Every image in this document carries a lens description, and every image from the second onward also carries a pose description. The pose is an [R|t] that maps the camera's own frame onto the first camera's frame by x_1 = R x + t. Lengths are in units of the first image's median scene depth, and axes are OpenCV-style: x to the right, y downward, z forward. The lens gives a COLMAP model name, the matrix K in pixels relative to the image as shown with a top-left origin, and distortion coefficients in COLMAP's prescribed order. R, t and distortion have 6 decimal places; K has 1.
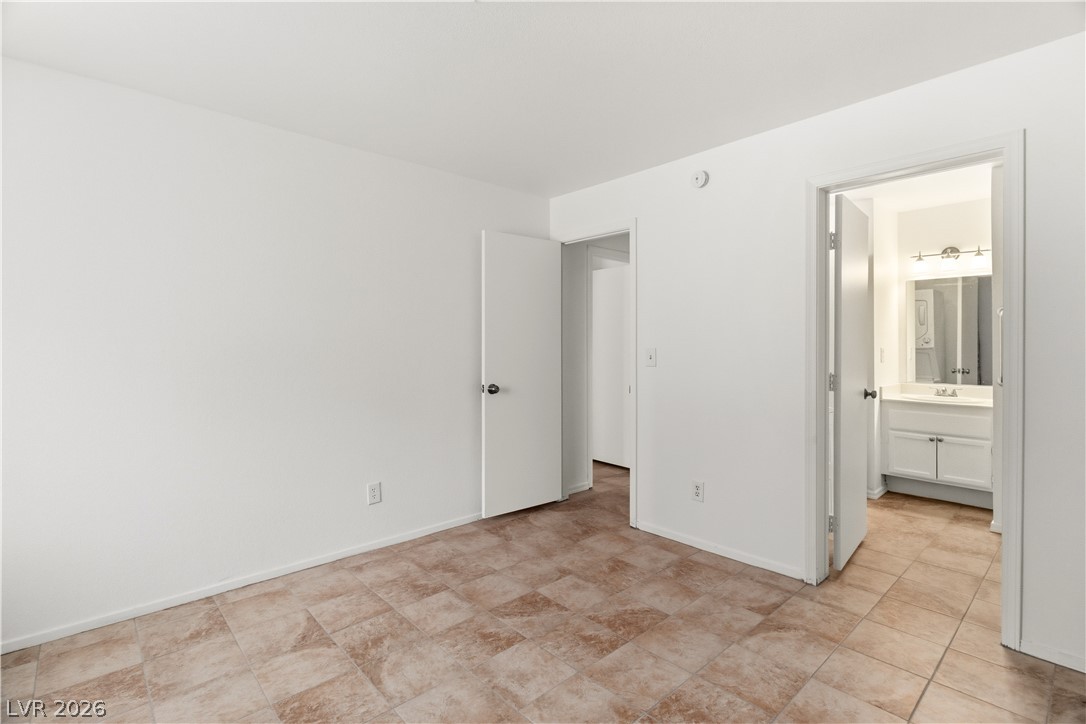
lens RADIAL K [[515.3, 0, 556.3], [0, 515.3, 339.2], [0, 0, 1]] dist [0.004922, 0.000013]
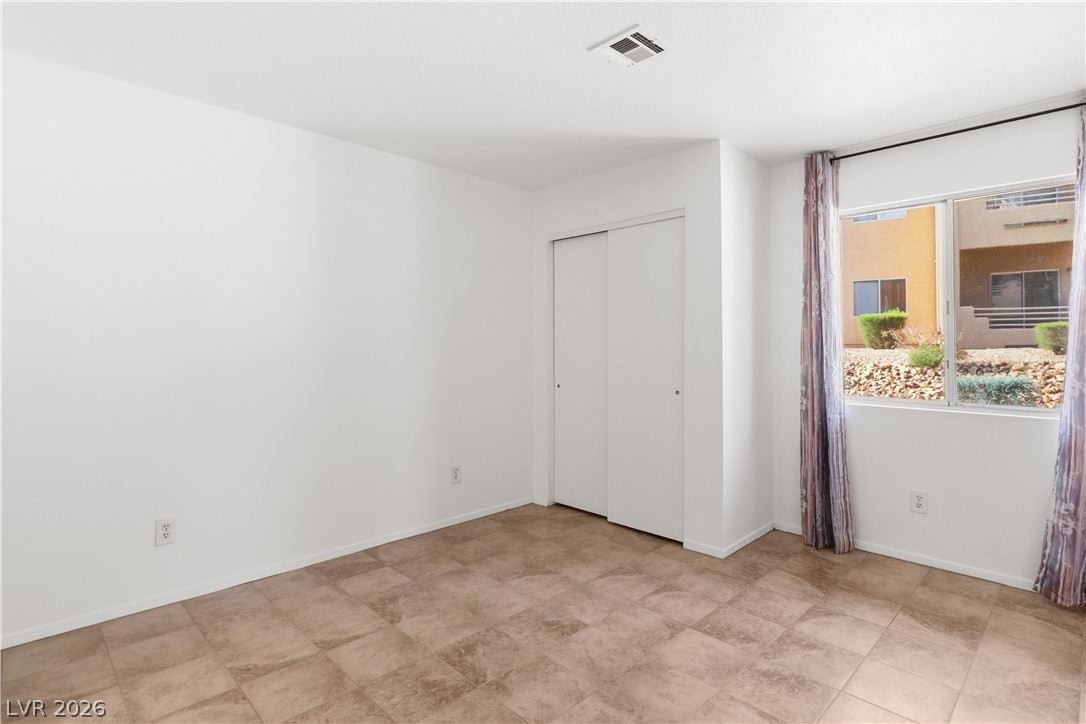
lens RADIAL K [[534.0, 0, 549.7], [0, 534.0, 343.6], [0, 0, 1]] dist [0.000503, -0.002580]
pose [[-0.999647, -0.000739, -0.026554, 0.038531], [-0.000455, 0.999942, -0.010719, 0.020952], [0.026561, -0.010703, -0.999590, 1.428516]]
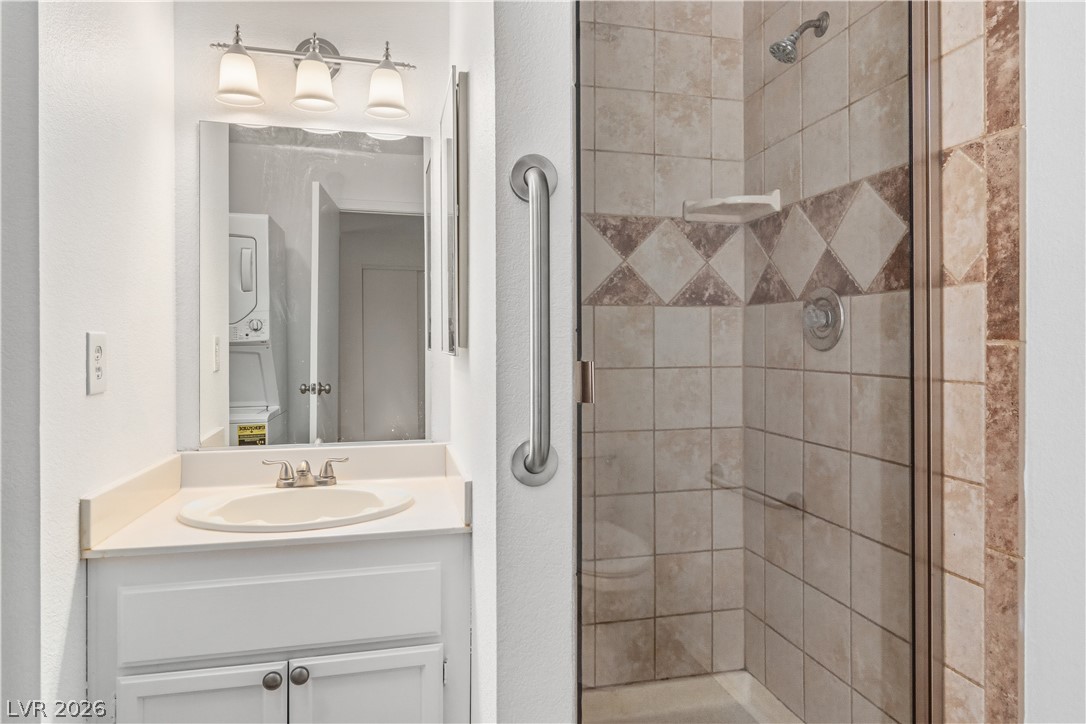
lens RADIAL K [[657.4, 0, 541.2], [0, 657.4, 338.8], [0, 0, 1]] dist [-0.006059, -0.000155]
pose [[0.512362, 0.000352, 0.858769, 0.790530], [-0.003159, 0.999994, 0.001474, 0.028524], [-0.858764, -0.003468, 0.512360, 1.102708]]
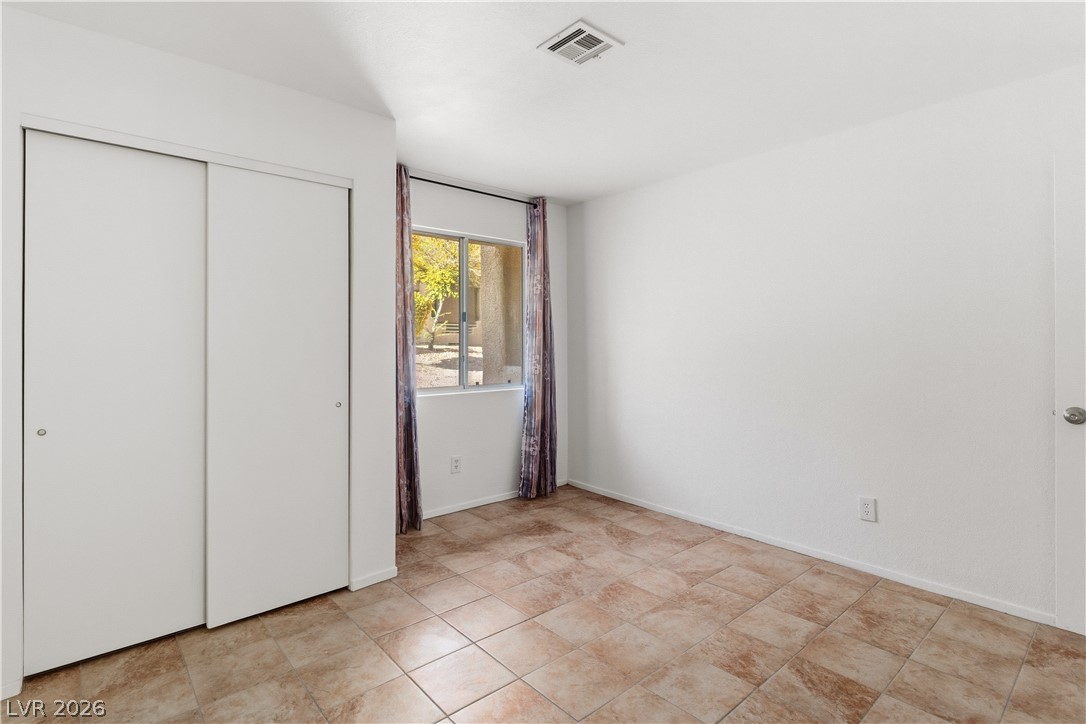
lens RADIAL K [[534.0, 0, 531.2], [0, 534.0, 340.6], [0, 0, 1]] dist [0.000503, -0.002580]
pose [[-0.053464, -0.003191, -0.998565, 0.711629], [0.012075, 0.999920, -0.003842, 0.009604], [0.998497, -0.012263, -0.053421, 0.580010]]
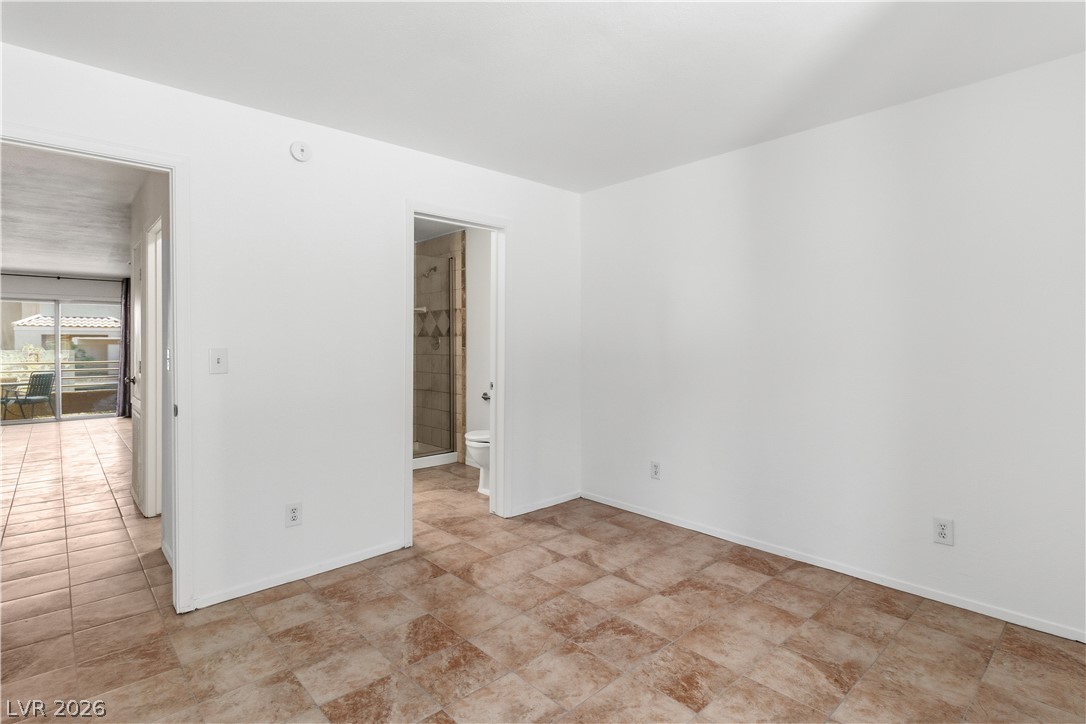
lens RADIAL K [[534.0, 0, 551.0], [0, 534.0, 352.7], [0, 0, 1]] dist [0.000503, -0.002580]
pose [[0.000734, -0.016314, 0.999867, -0.737595], [-0.005343, 0.999853, 0.016318, 0.014065], [-0.999985, -0.005355, 0.000647, 0.708584]]
